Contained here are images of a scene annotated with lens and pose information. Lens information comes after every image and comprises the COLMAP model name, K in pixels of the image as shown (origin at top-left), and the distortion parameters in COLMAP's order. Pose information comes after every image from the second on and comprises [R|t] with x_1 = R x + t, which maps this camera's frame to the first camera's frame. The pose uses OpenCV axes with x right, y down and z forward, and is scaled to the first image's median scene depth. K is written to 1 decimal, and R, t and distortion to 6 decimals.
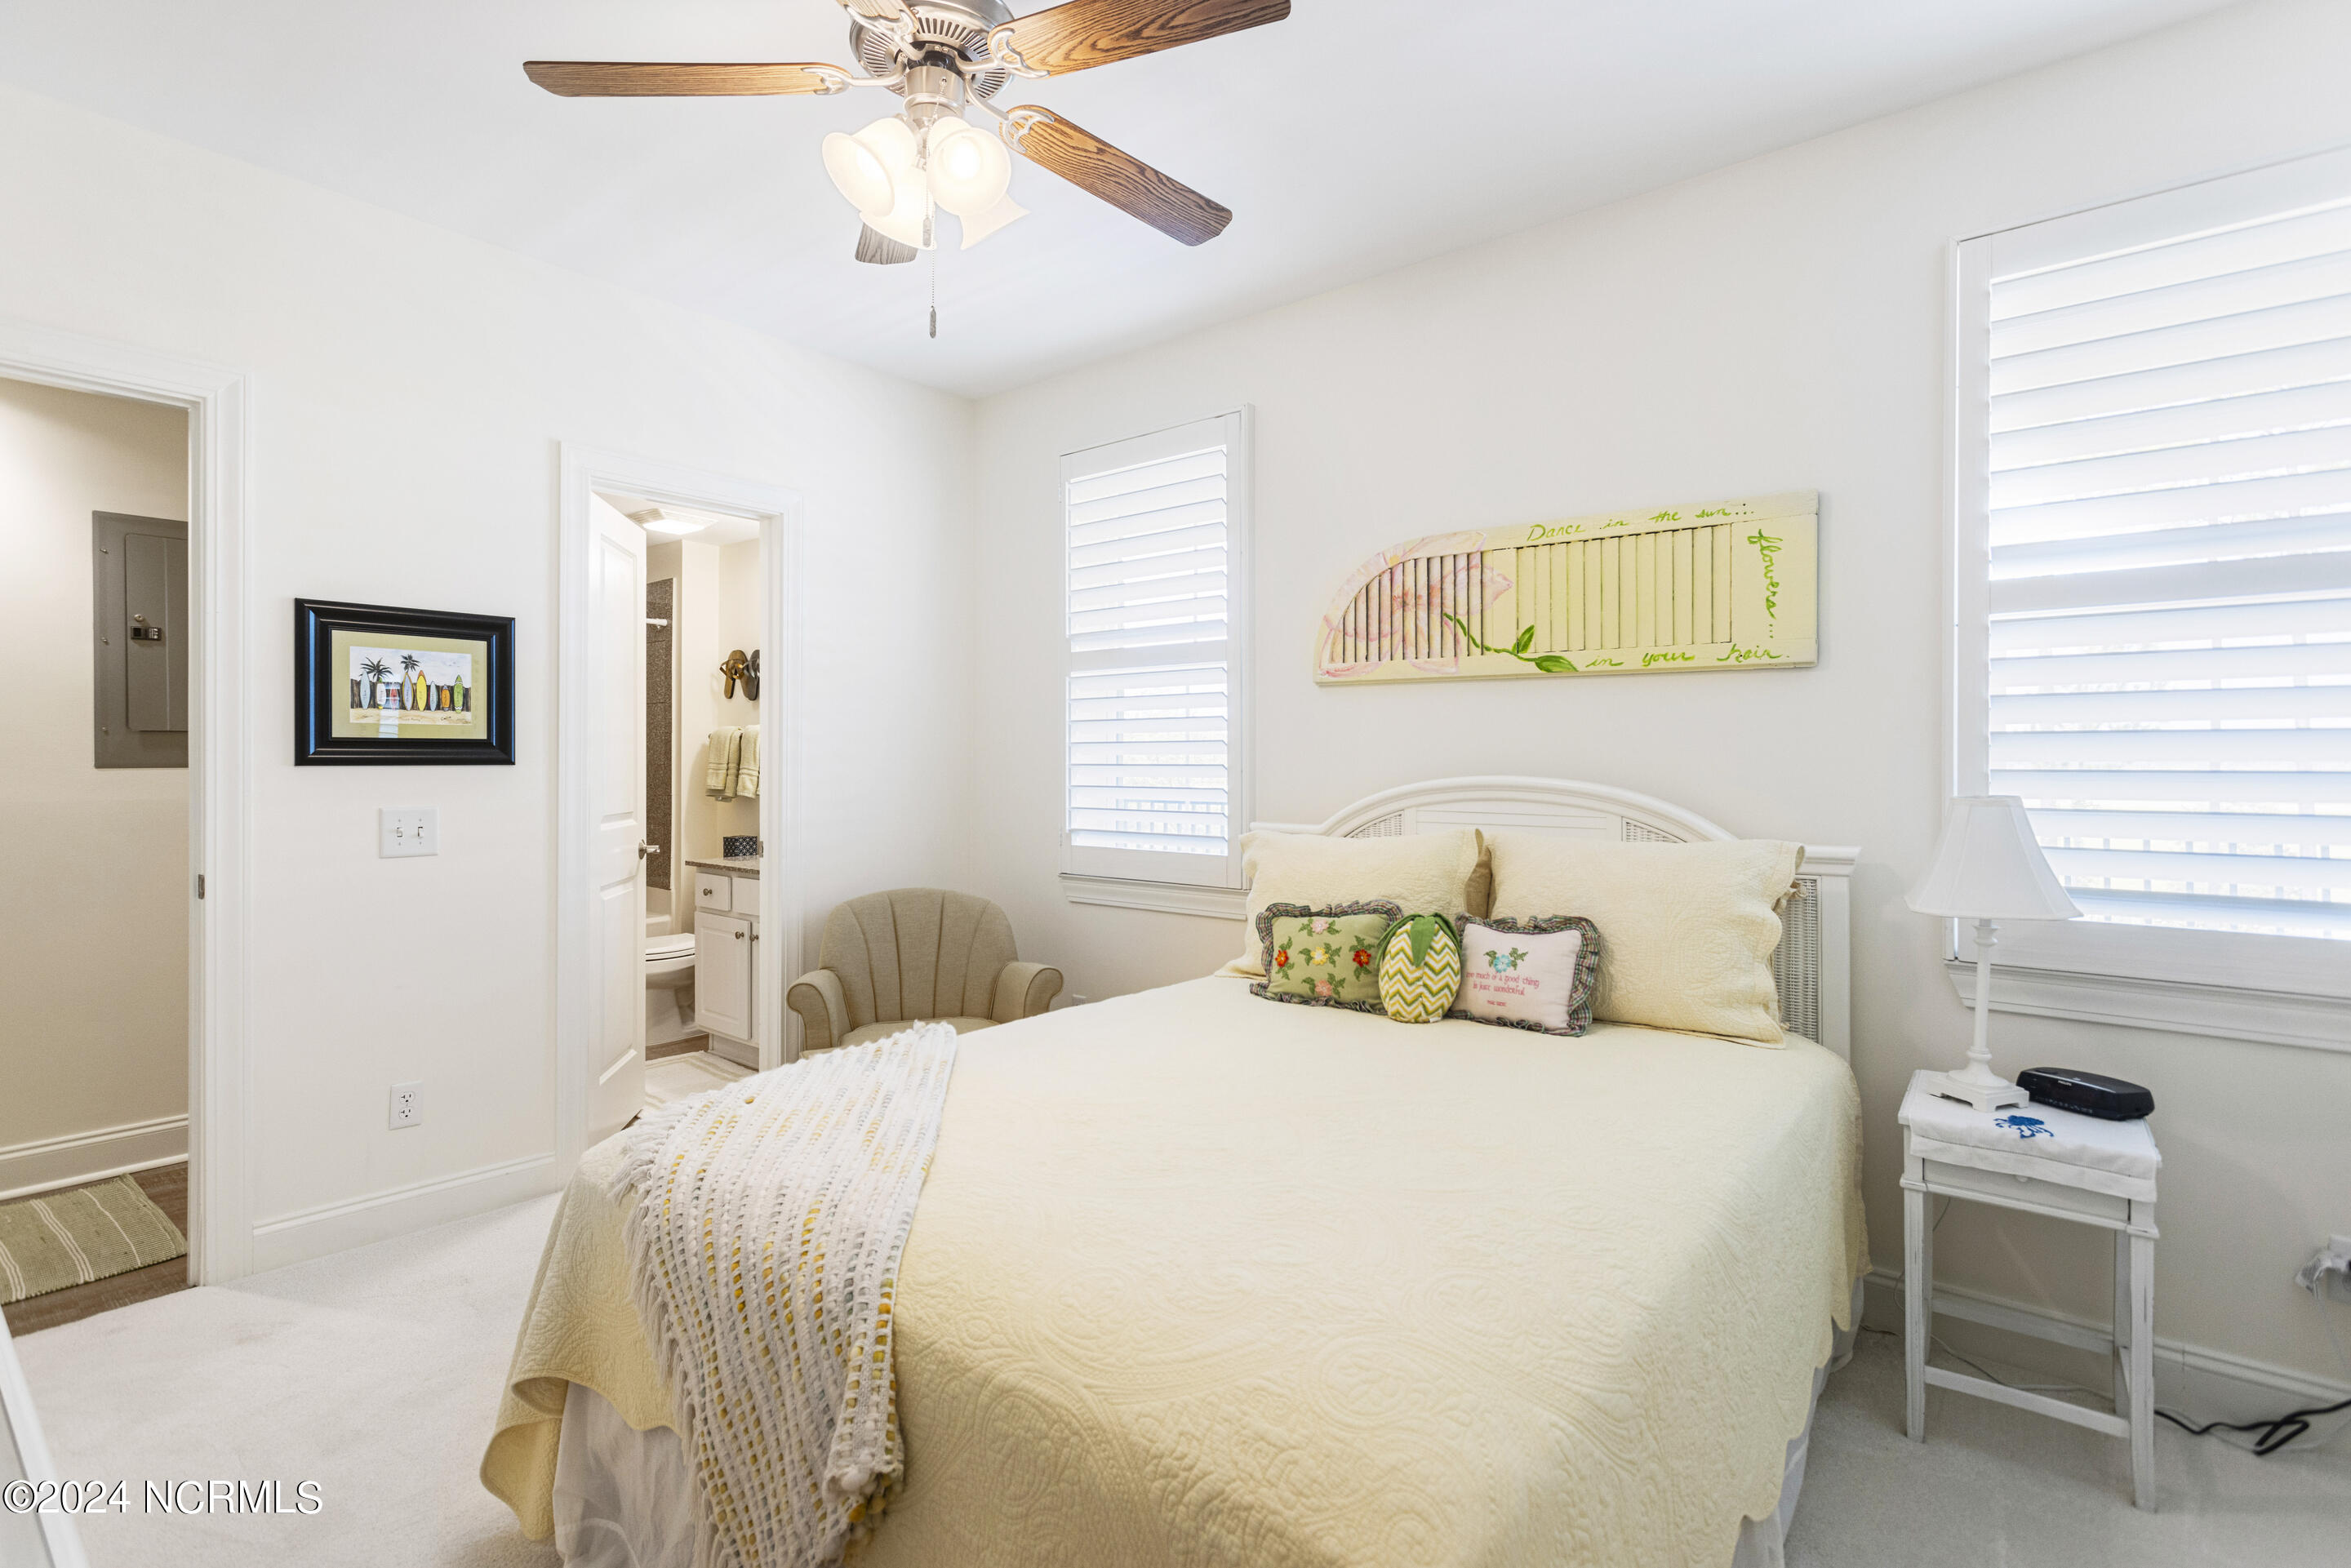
lens RADIAL K [[1110.8, 0, 1197.1], [0, 1110.8, 764.9], [0, 0, 1]] dist [0.001990, 0.000992]
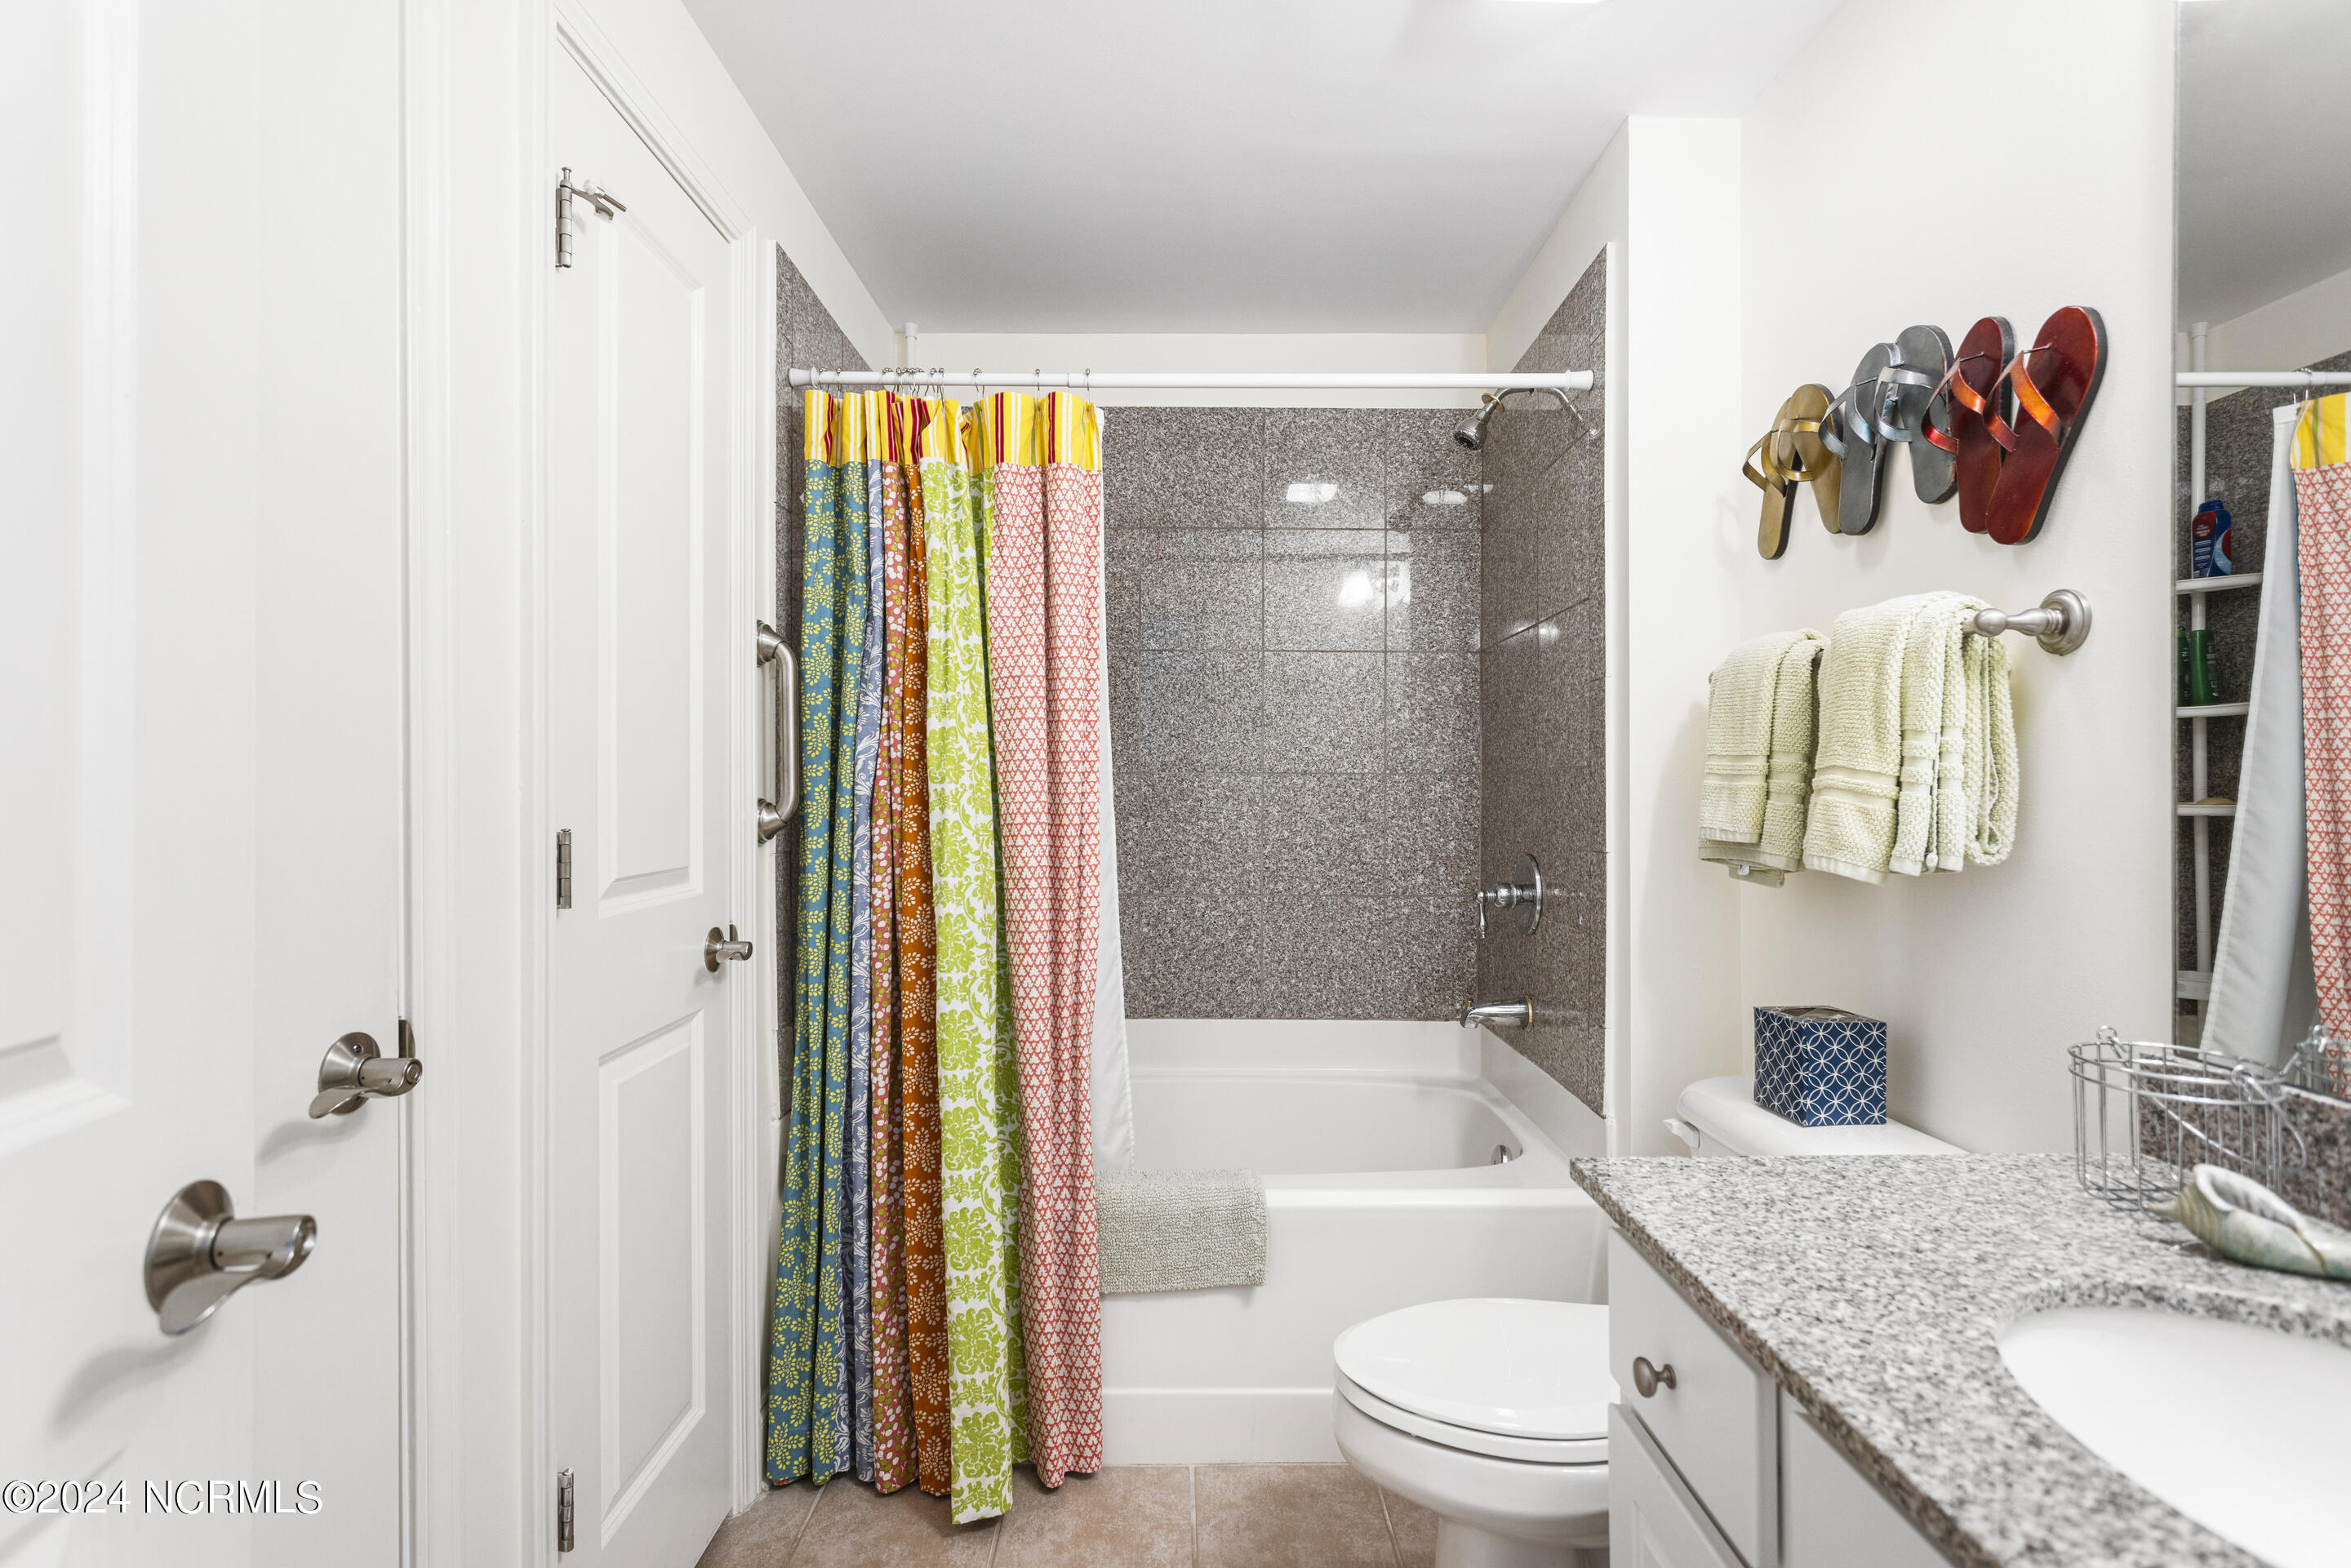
lens RADIAL K [[1110.8, 0, 1173.7], [0, 1110.8, 792.0], [0, 0, 1]] dist [0.001990, 0.000992]
pose [[0.616917, -0.008411, -0.786983, -0.430636], [0.002721, 0.999960, -0.008554, 0.015579], [0.787023, 0.003136, 0.616915, 1.037709]]
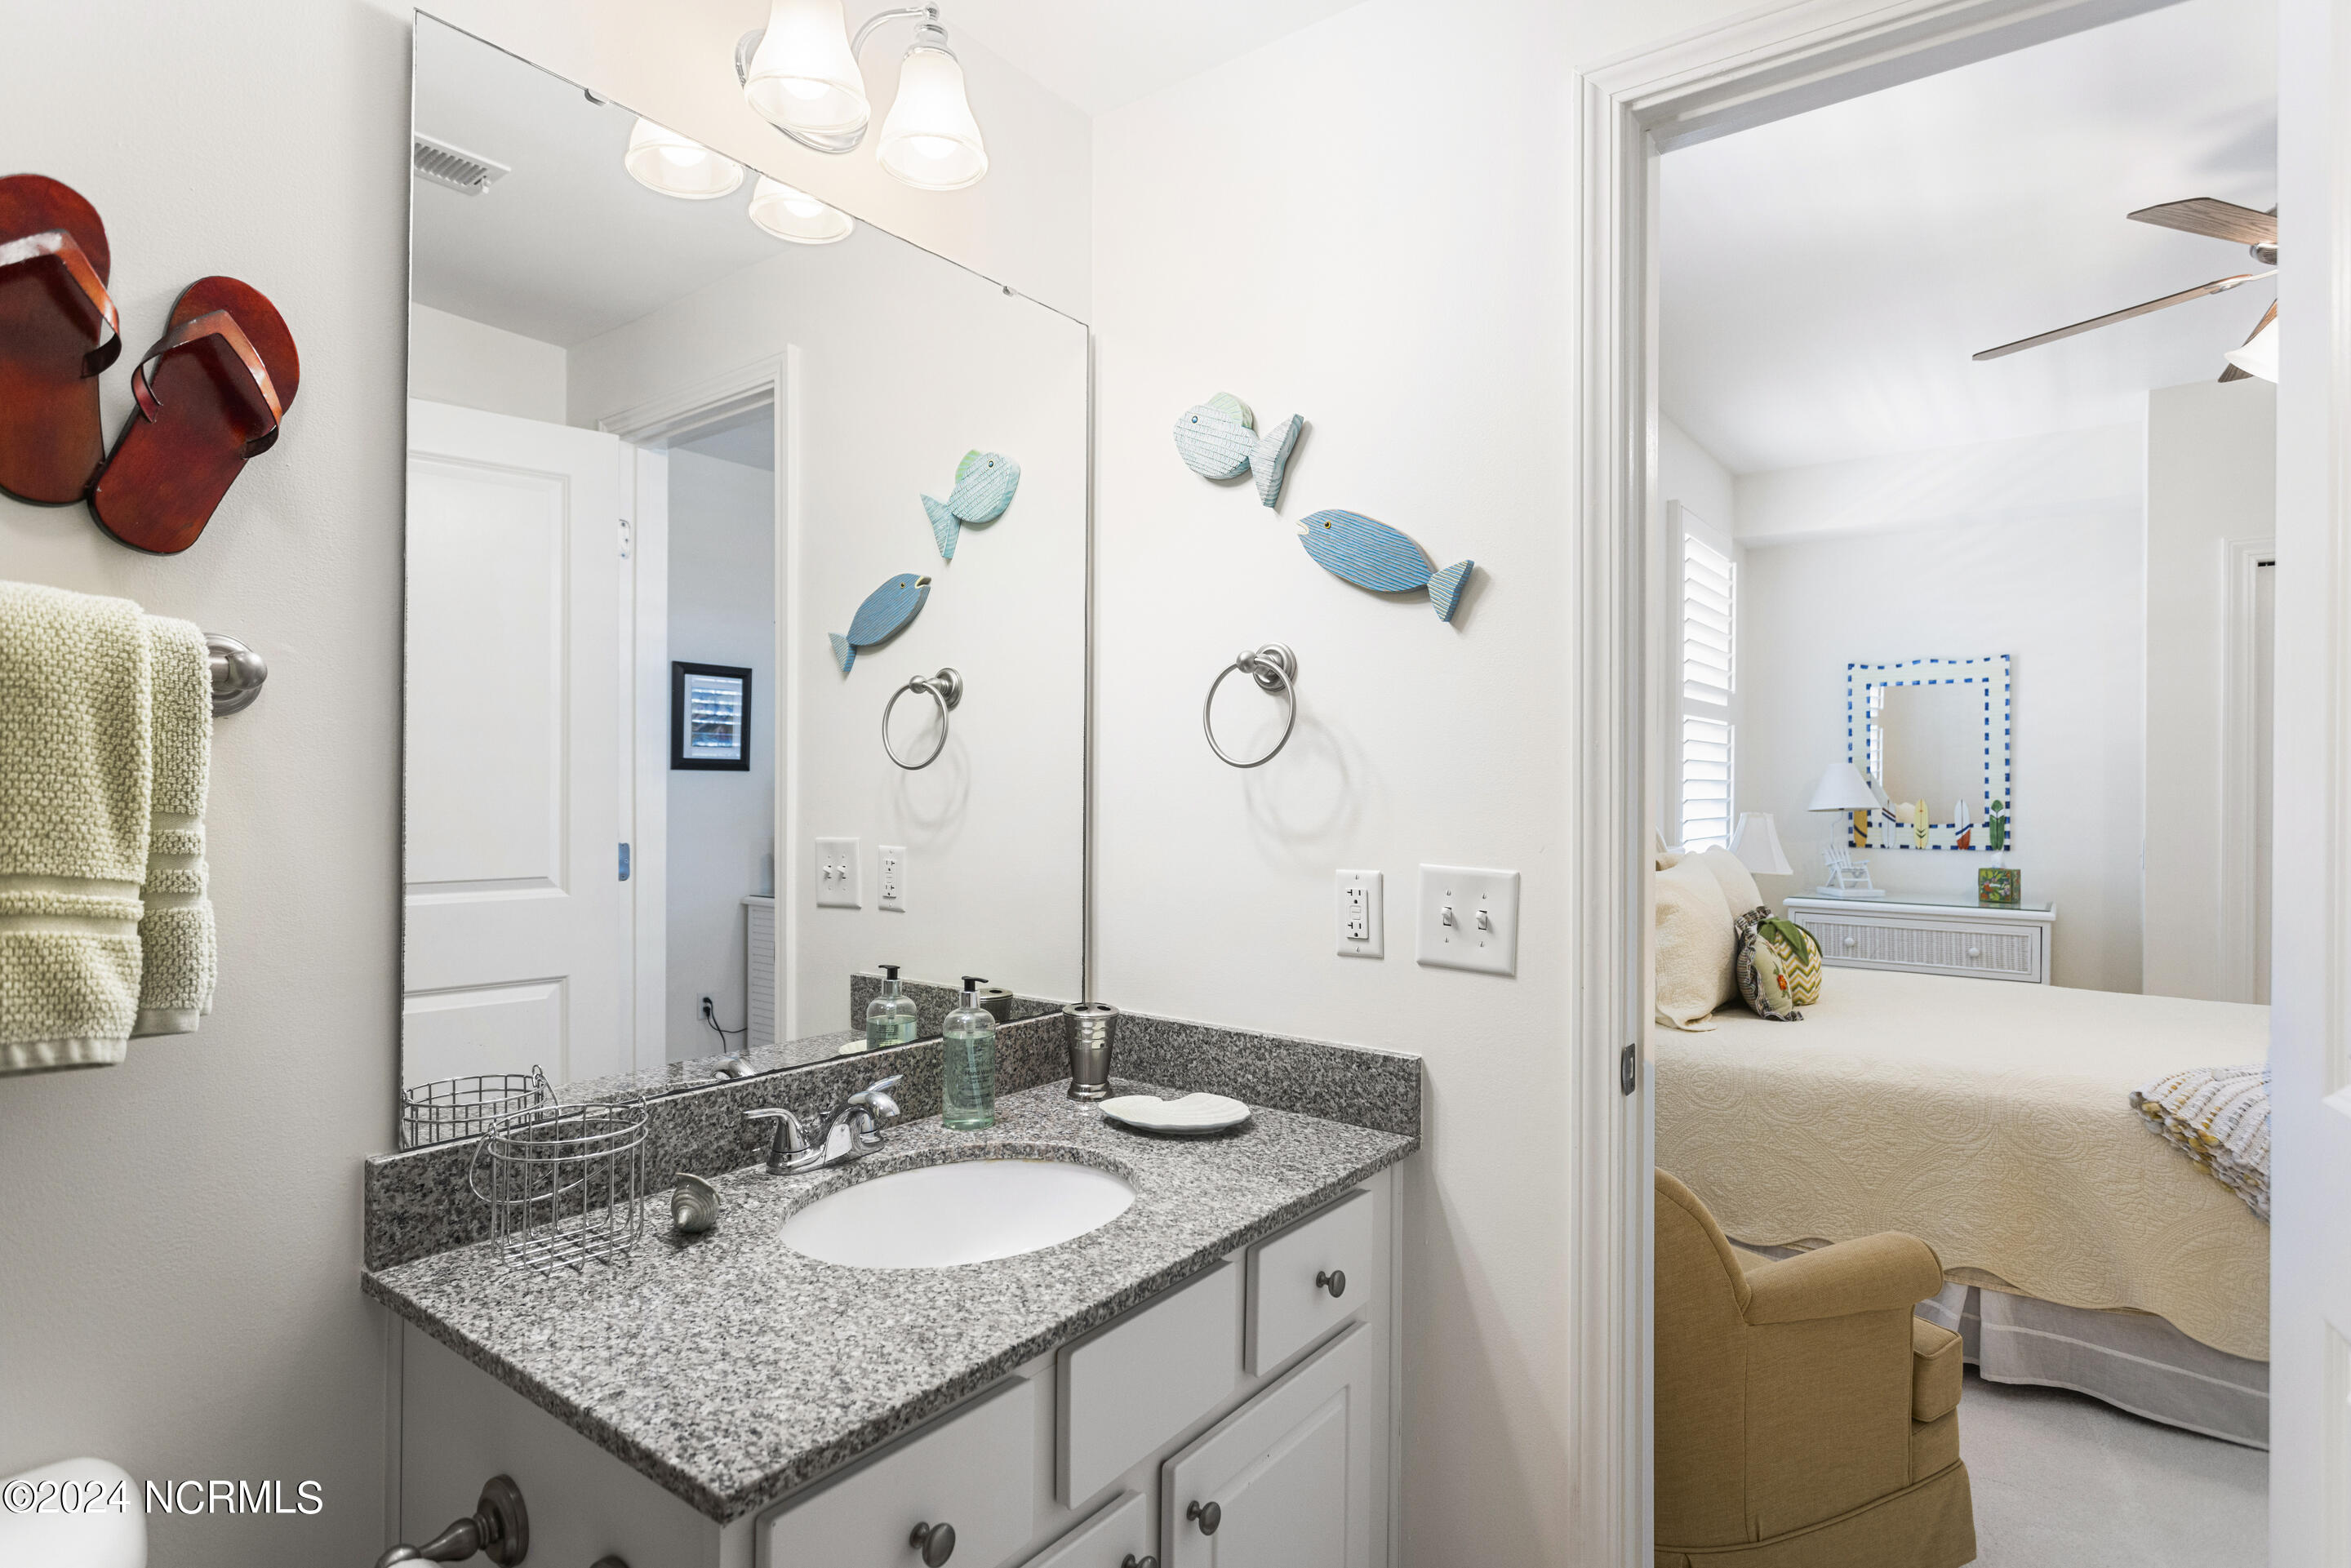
lens RADIAL K [[1202.4, 0, 1178.9], [0, 1202.4, 787.6], [0, 0, 1]] dist [-0.013988, -0.000281]
pose [[-0.027557, -0.005354, 0.999606, -0.818731], [-0.004259, 0.999977, 0.005239, -0.014337], [-0.999611, -0.004113, -0.027579, 1.235342]]
